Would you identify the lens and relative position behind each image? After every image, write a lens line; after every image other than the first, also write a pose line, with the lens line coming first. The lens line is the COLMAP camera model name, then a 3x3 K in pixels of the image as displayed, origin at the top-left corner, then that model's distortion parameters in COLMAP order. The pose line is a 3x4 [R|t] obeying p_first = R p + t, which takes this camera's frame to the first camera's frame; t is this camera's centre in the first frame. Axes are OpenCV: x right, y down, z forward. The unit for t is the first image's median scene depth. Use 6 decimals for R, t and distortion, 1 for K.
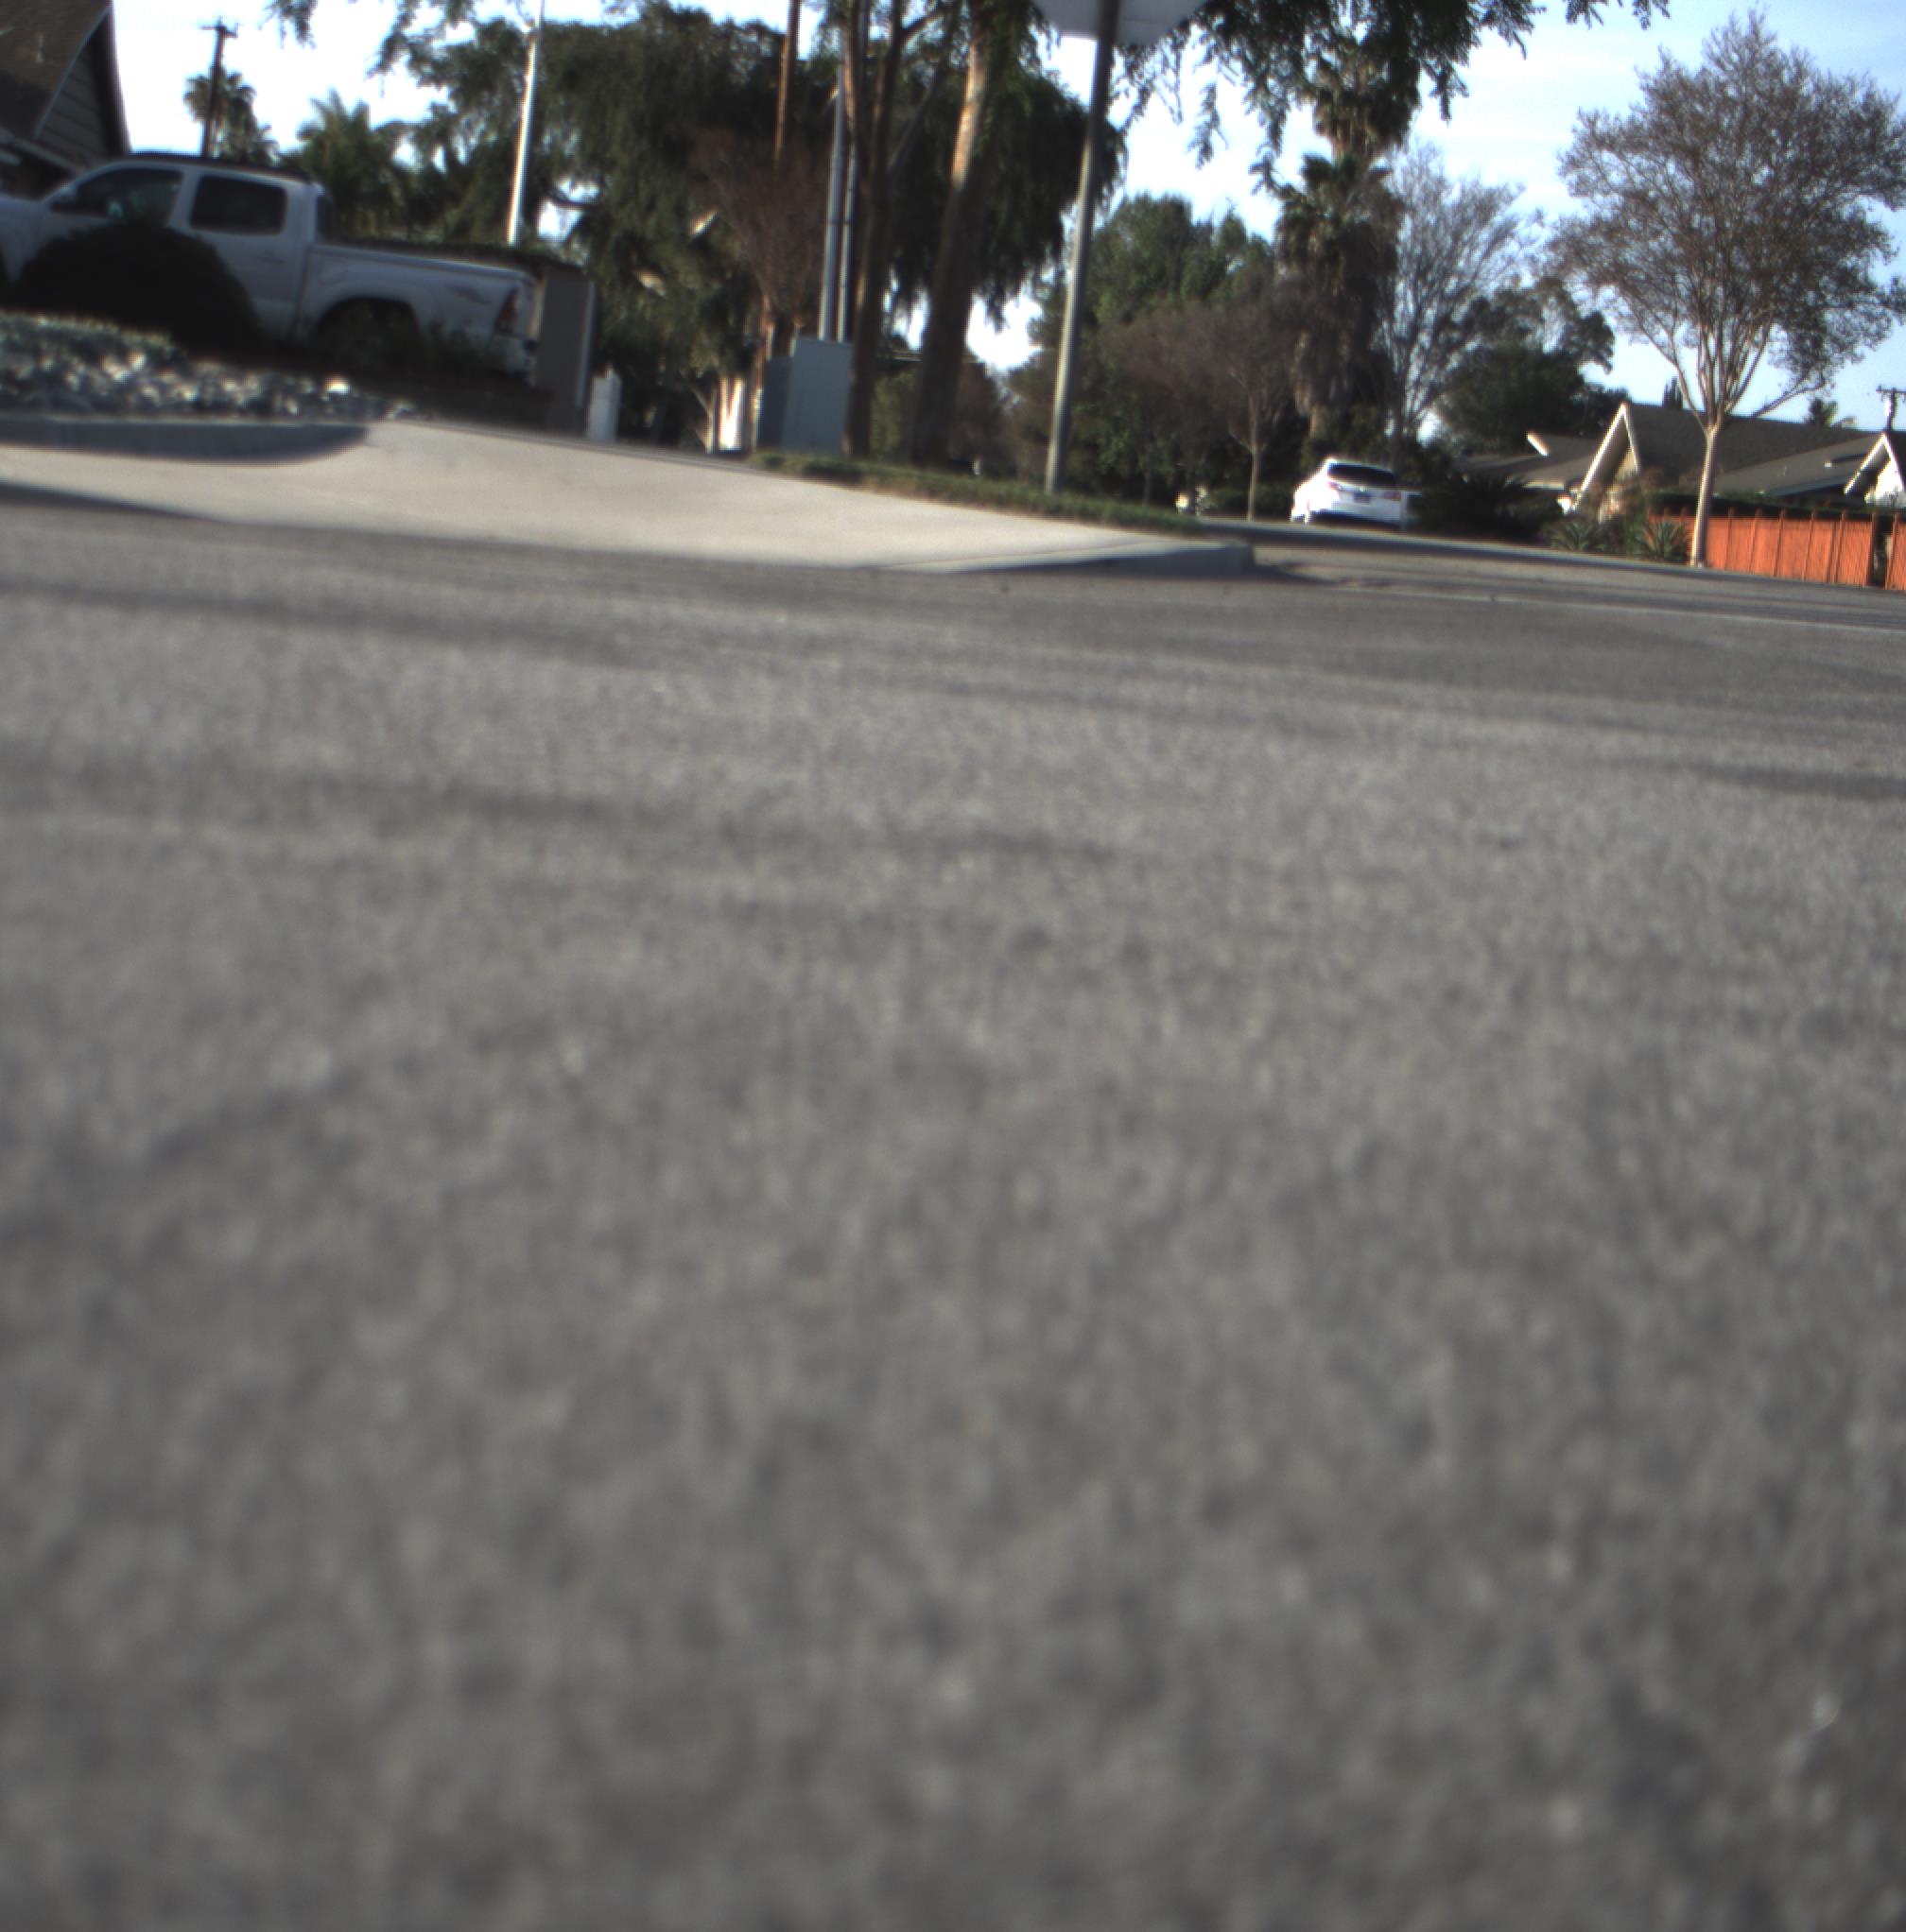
lens RADIAL K [[4414.3, 0, 724.8], [0, 4414.3, 958.8], [0, 0, 1]] dist [-0.165165, 0.920007]
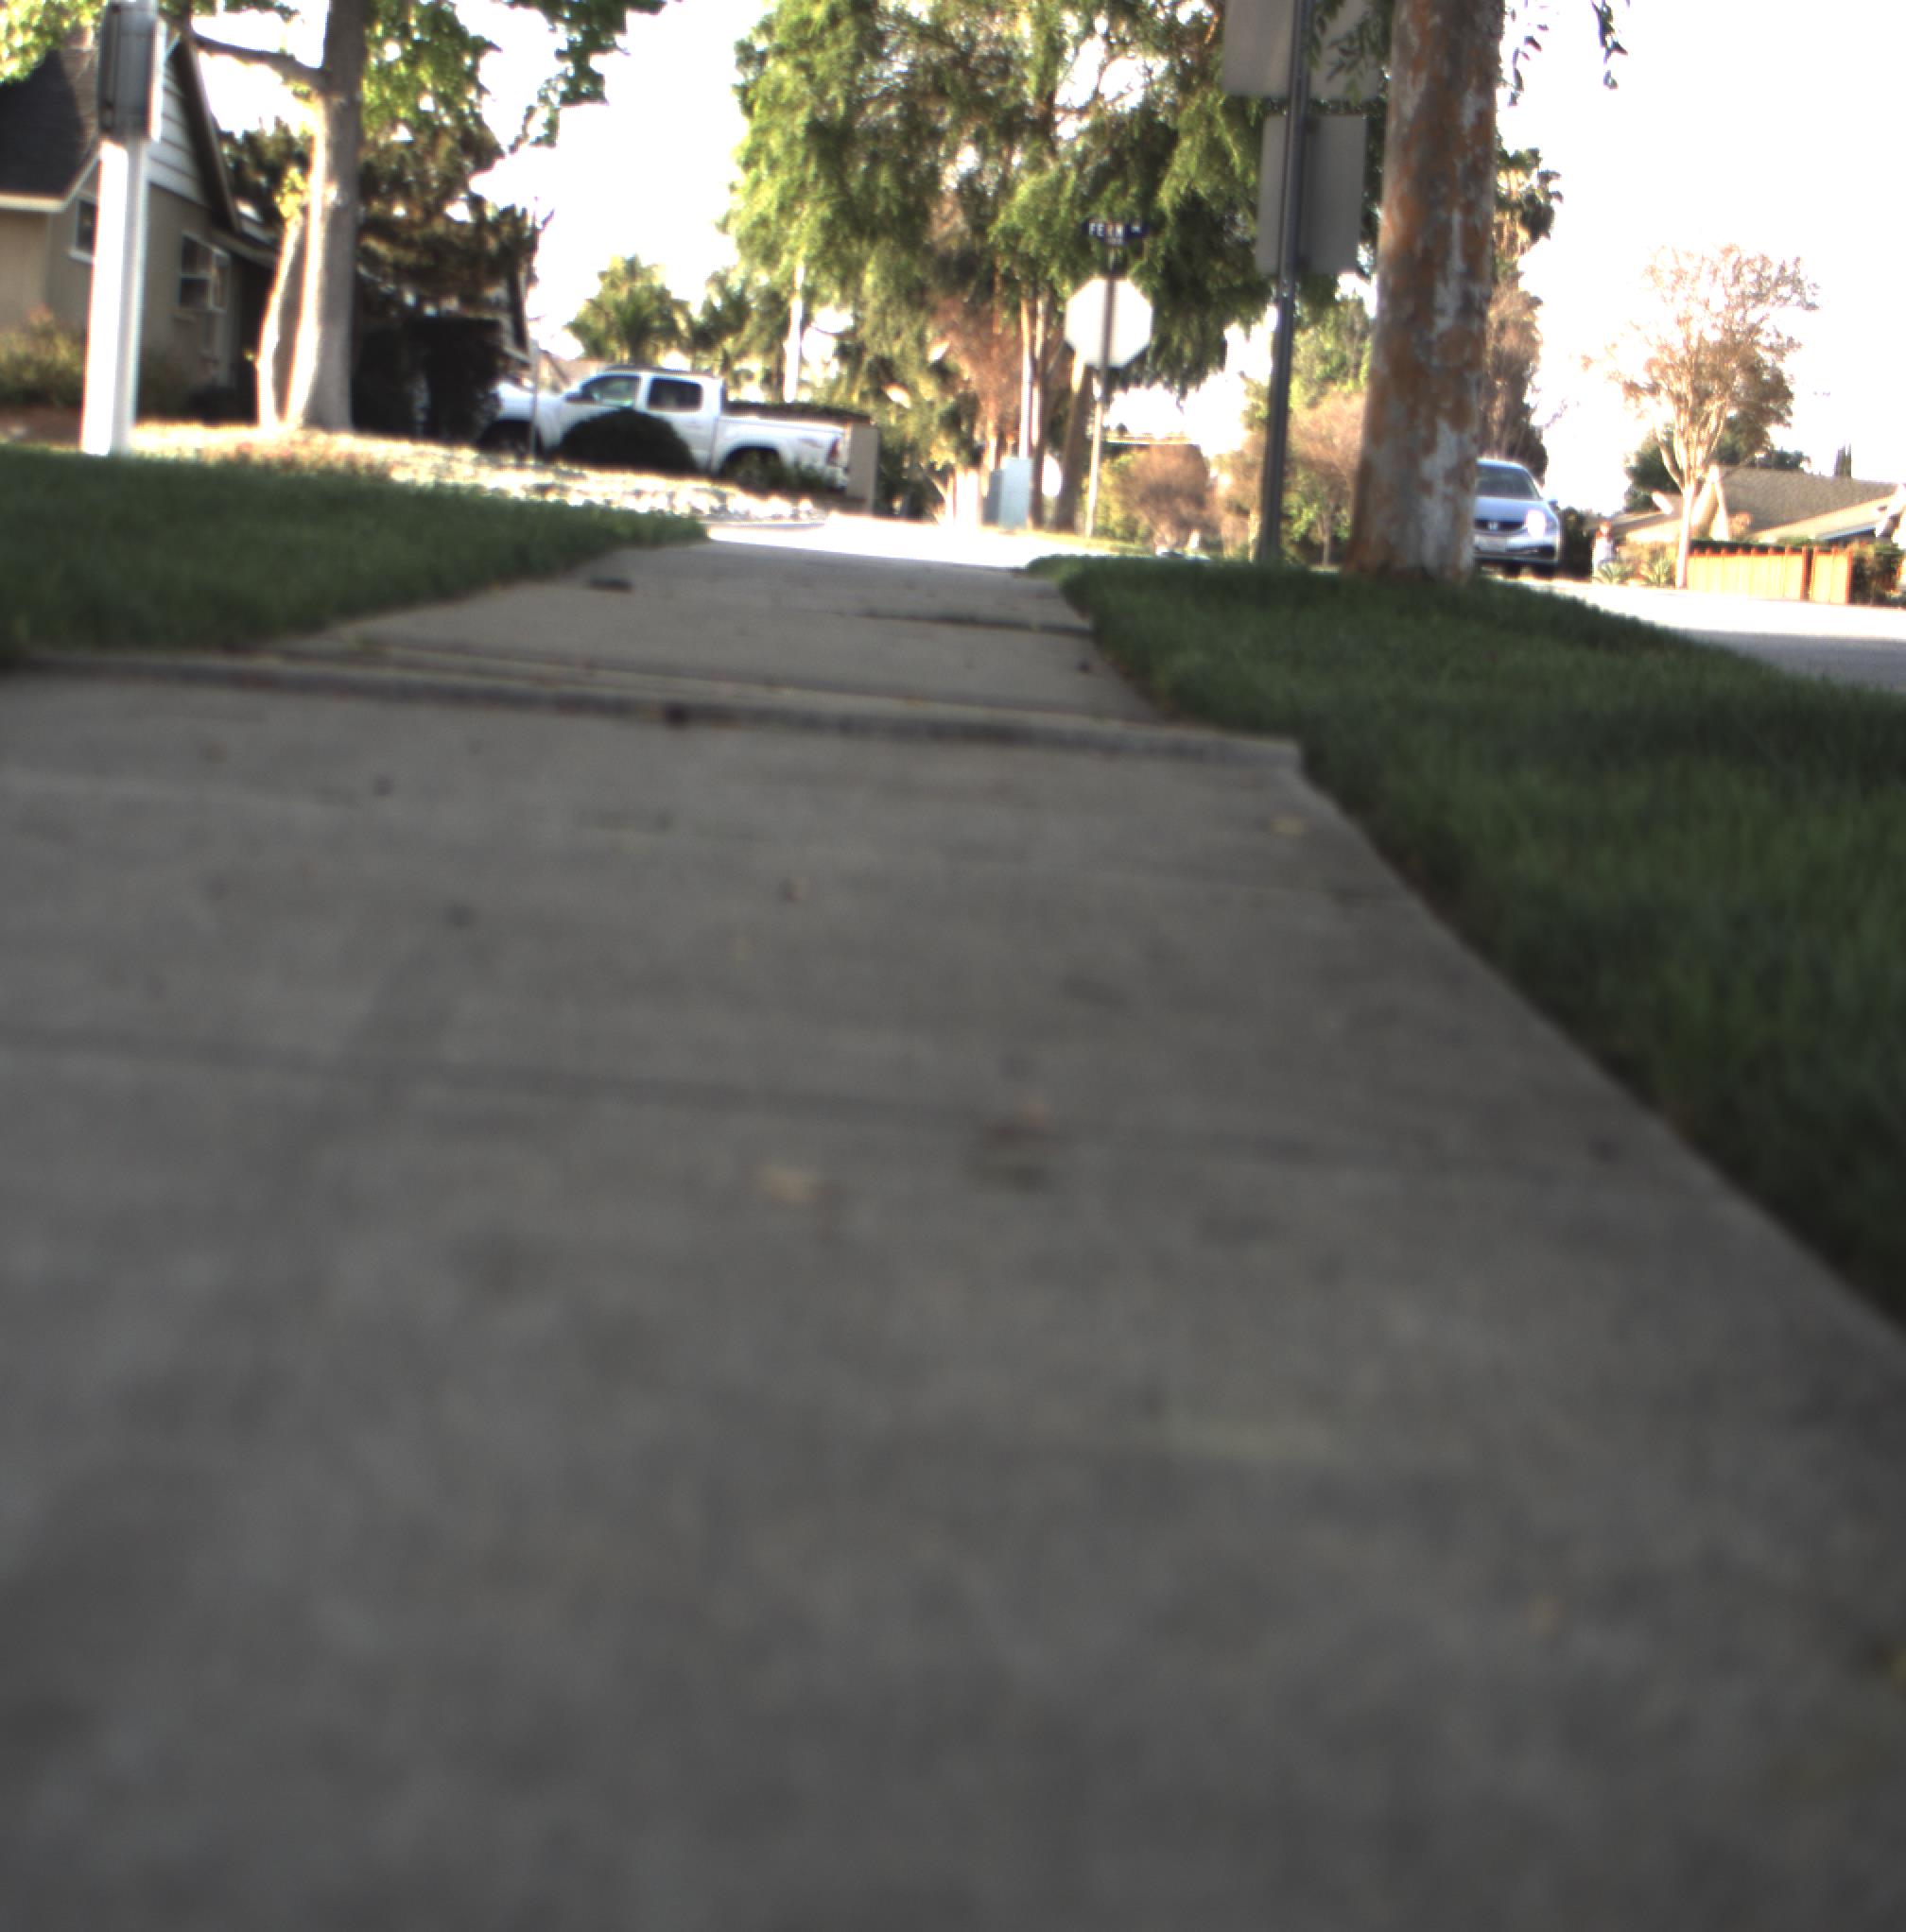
lens RADIAL K [[4414.3, 0, 724.8], [0, 4414.3, 958.8], [0, 0, 1]] dist [-0.165165, 0.920007]
pose [[0.998033, -0.027777, -0.056193, -0.000269], [0.026687, 0.999443, -0.020055, 0.028243], [0.056719, 0.018516, 0.998218, -0.240435]]
